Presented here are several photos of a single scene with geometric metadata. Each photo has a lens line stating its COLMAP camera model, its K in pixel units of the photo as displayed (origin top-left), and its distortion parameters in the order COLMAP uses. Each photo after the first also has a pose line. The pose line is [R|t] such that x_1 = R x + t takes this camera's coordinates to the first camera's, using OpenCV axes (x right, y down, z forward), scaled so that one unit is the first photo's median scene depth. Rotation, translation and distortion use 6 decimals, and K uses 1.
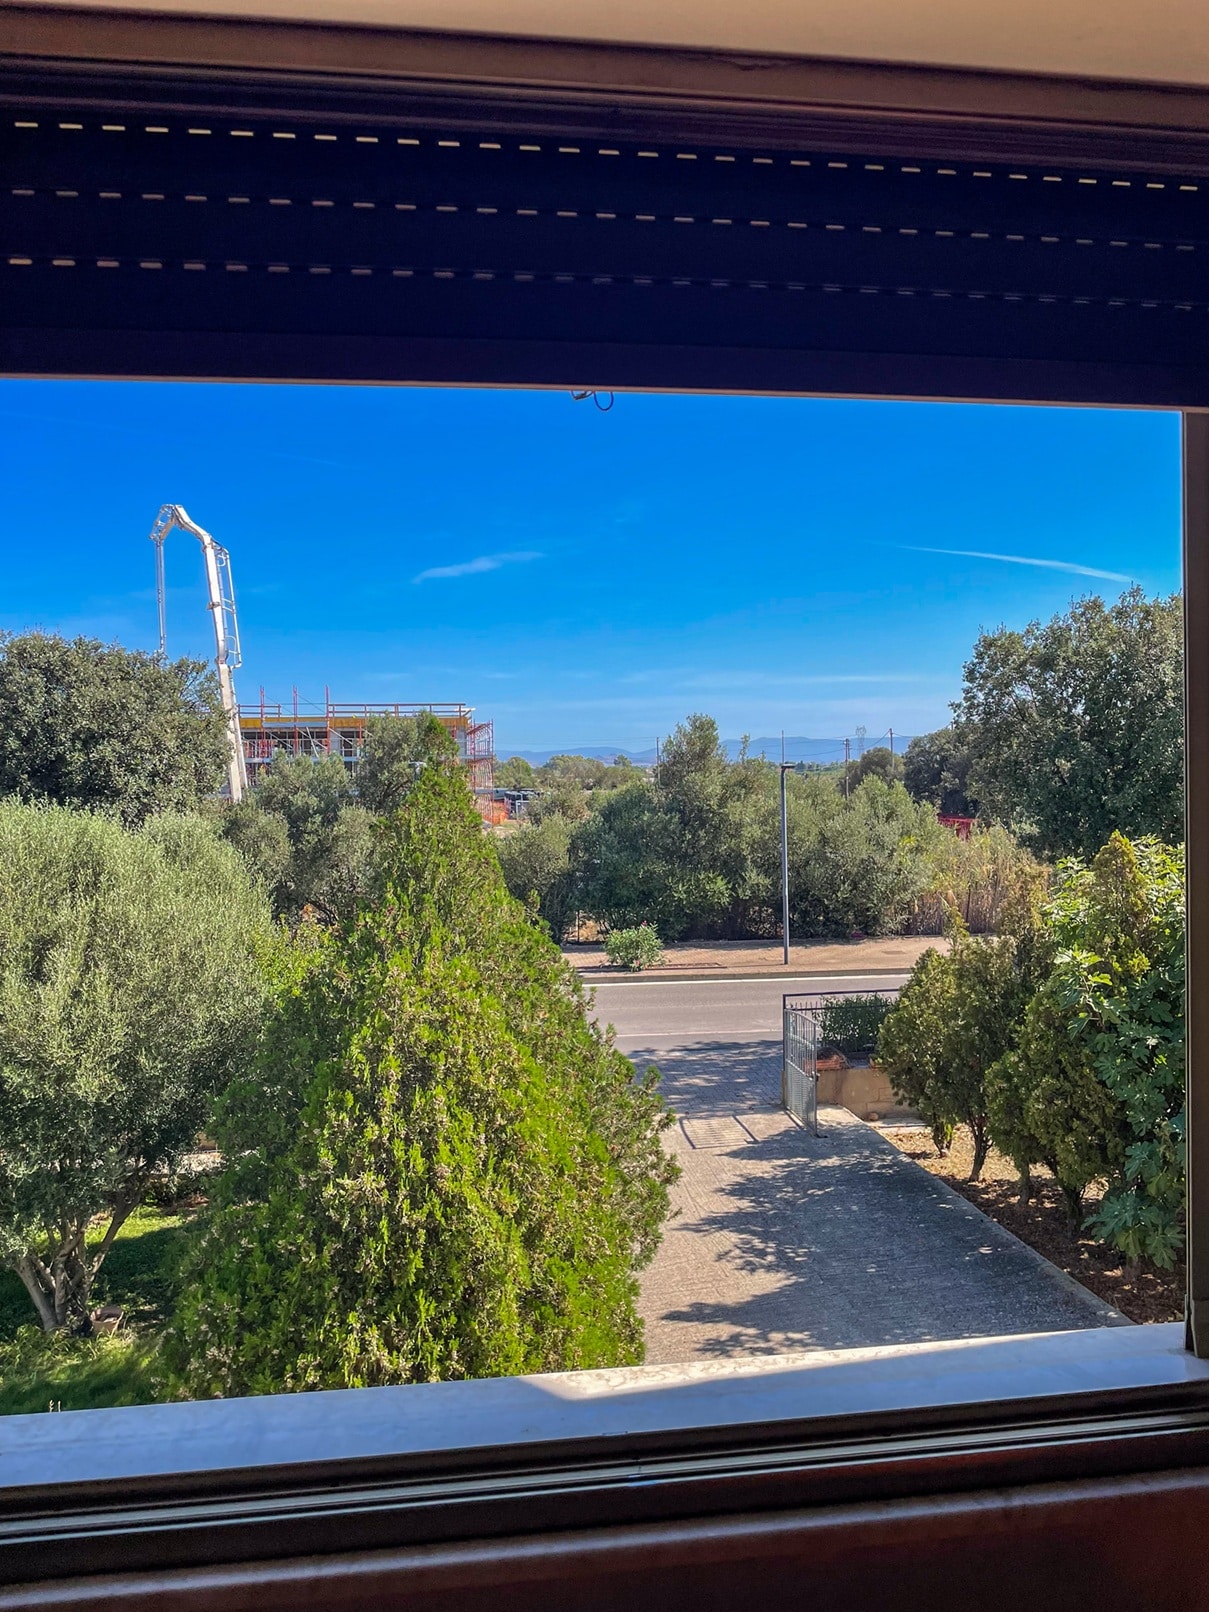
lens RADIAL K [[1259.8, 0, 604.5], [0, 1259.8, 806.0], [0, 0, 1]] dist [0.000497, 0.000060]
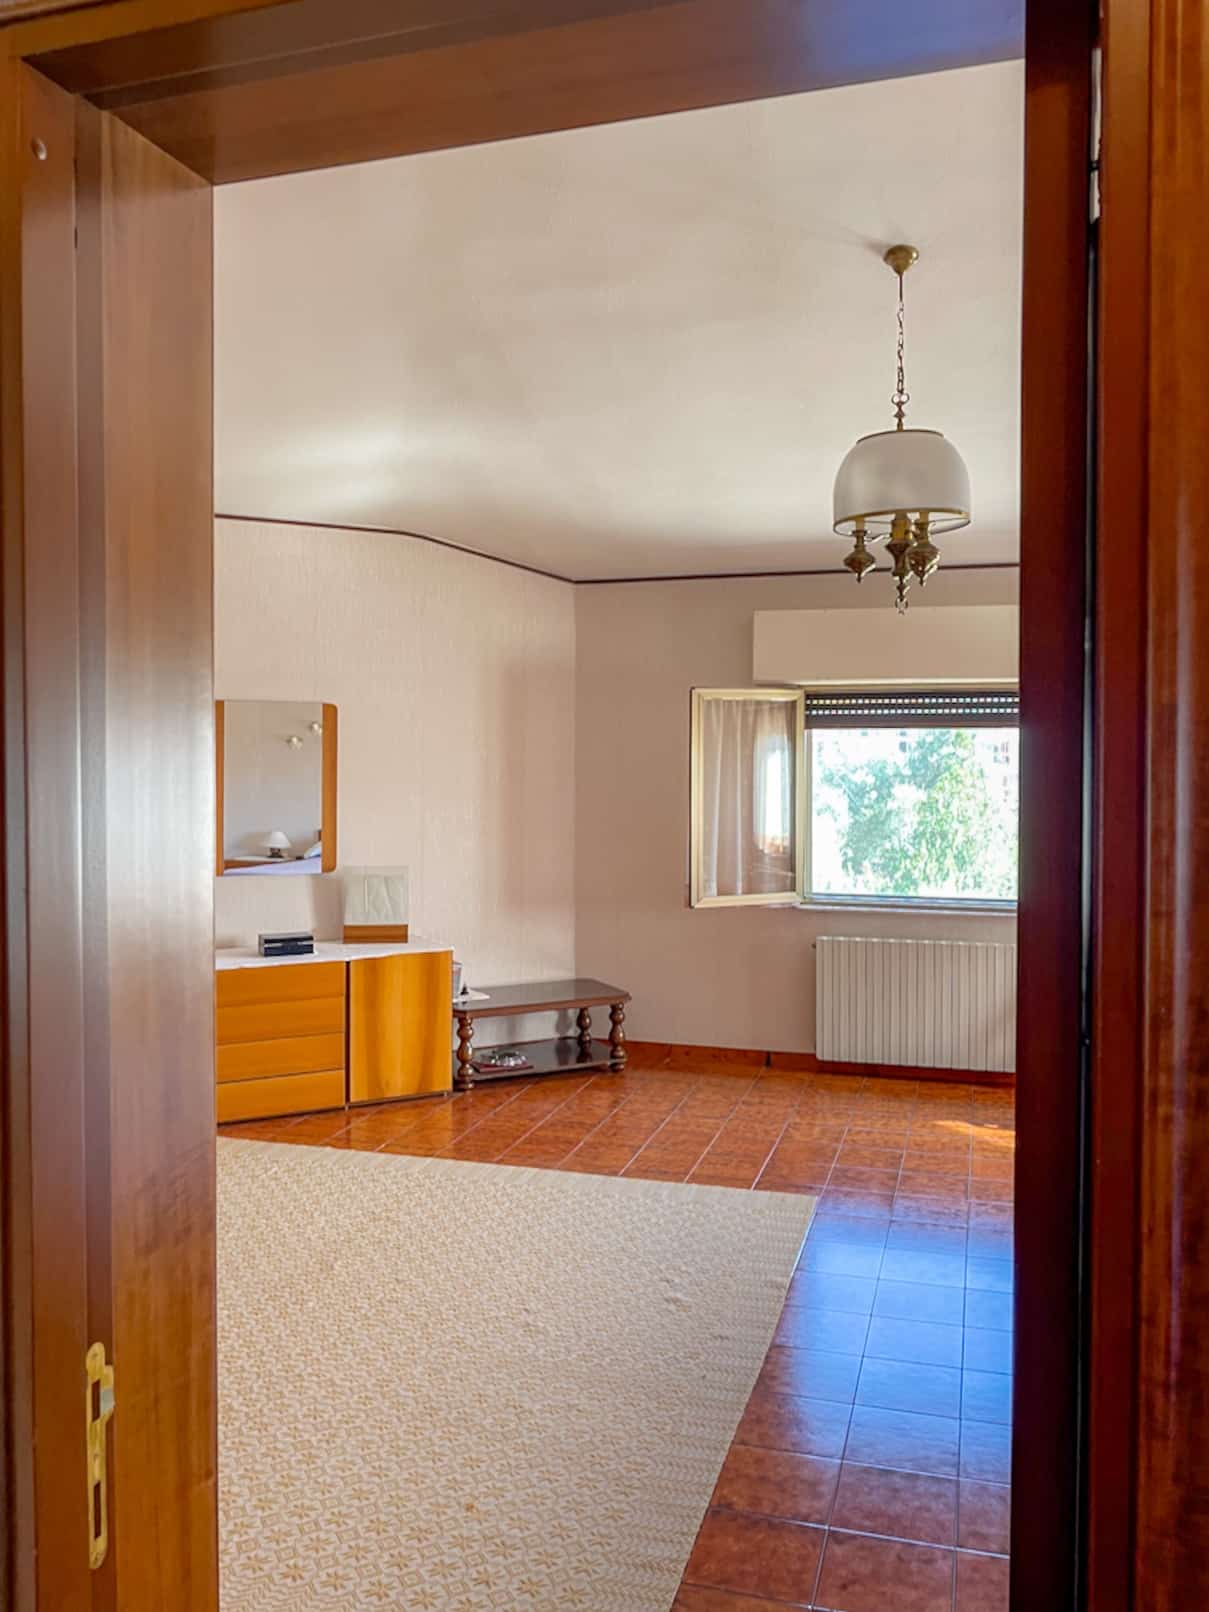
lens RADIAL K [[1259.8, 0, 604.5], [0, 1259.8, 806.0], [0, 0, 1]] dist [0.000497, 0.000060]
pose [[0.907284, 0.034454, -0.419106, 0.037567], [-0.026461, 0.999340, 0.024871, -0.002475], [0.419686, -0.011475, 0.907597, -0.173823]]
